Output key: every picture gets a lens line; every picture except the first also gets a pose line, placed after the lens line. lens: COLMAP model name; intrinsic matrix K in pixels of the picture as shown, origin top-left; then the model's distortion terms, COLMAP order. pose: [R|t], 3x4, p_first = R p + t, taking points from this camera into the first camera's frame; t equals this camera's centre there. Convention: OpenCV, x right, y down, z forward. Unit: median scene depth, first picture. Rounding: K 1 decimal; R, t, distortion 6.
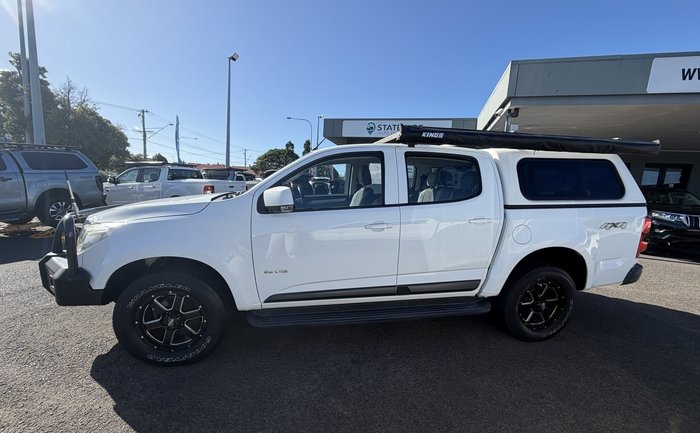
lens RADIAL K [[298.9, 0, 351.4], [0, 298.9, 233.8], [0, 0, 1]] dist [0.000391, 0.000163]
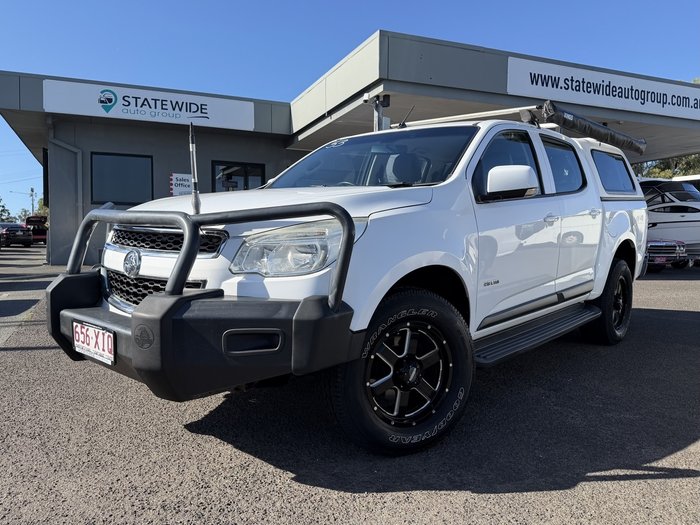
lens RADIAL K [[562.9, 0, 338.6], [0, 562.9, 262.7], [0, 0, 1]] dist [0.000462, -0.004237]
pose [[0.787271, -0.074700, 0.612066, -0.427739], [0.126251, 0.991133, -0.041427, 0.027136], [-0.603544, 0.109888, 0.789721, 0.042030]]
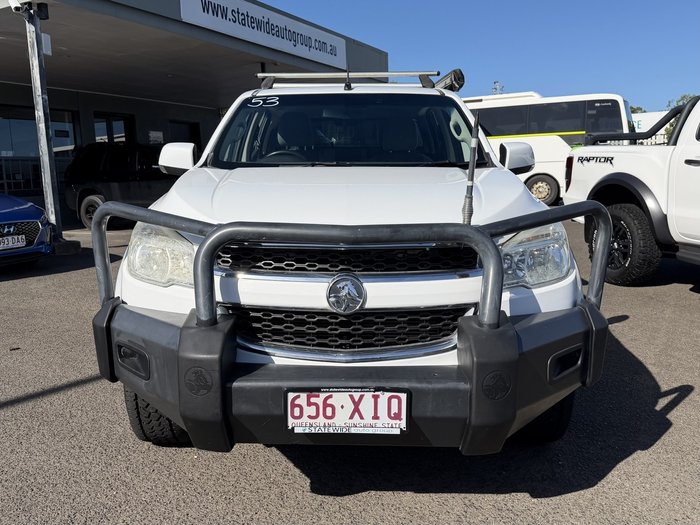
lens RADIAL K [[652.8, 0, 350.0], [0, 652.8, 262.5], [0, 0, 1]] dist [0.002541, -0.009203]
pose [[0.187110, -0.190670, 0.963657, -0.584895], [0.182673, 0.970625, 0.156580, -0.056881], [-0.965205, 0.146736, 0.216444, 0.307231]]
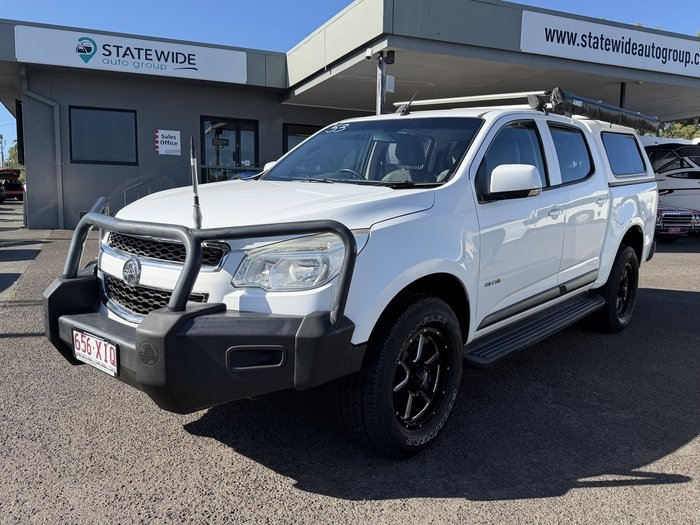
lens RADIAL K [[603.5, 0, 350.0], [0, 603.5, 262.5], [0, 0, 1]] dist [0.007270, -0.013684]
pose [[0.774298, -0.111300, 0.622957, -0.441194], [0.116567, 0.992652, 0.032465, -0.002986], [-0.621992, 0.047479, 0.781582, 0.021620]]
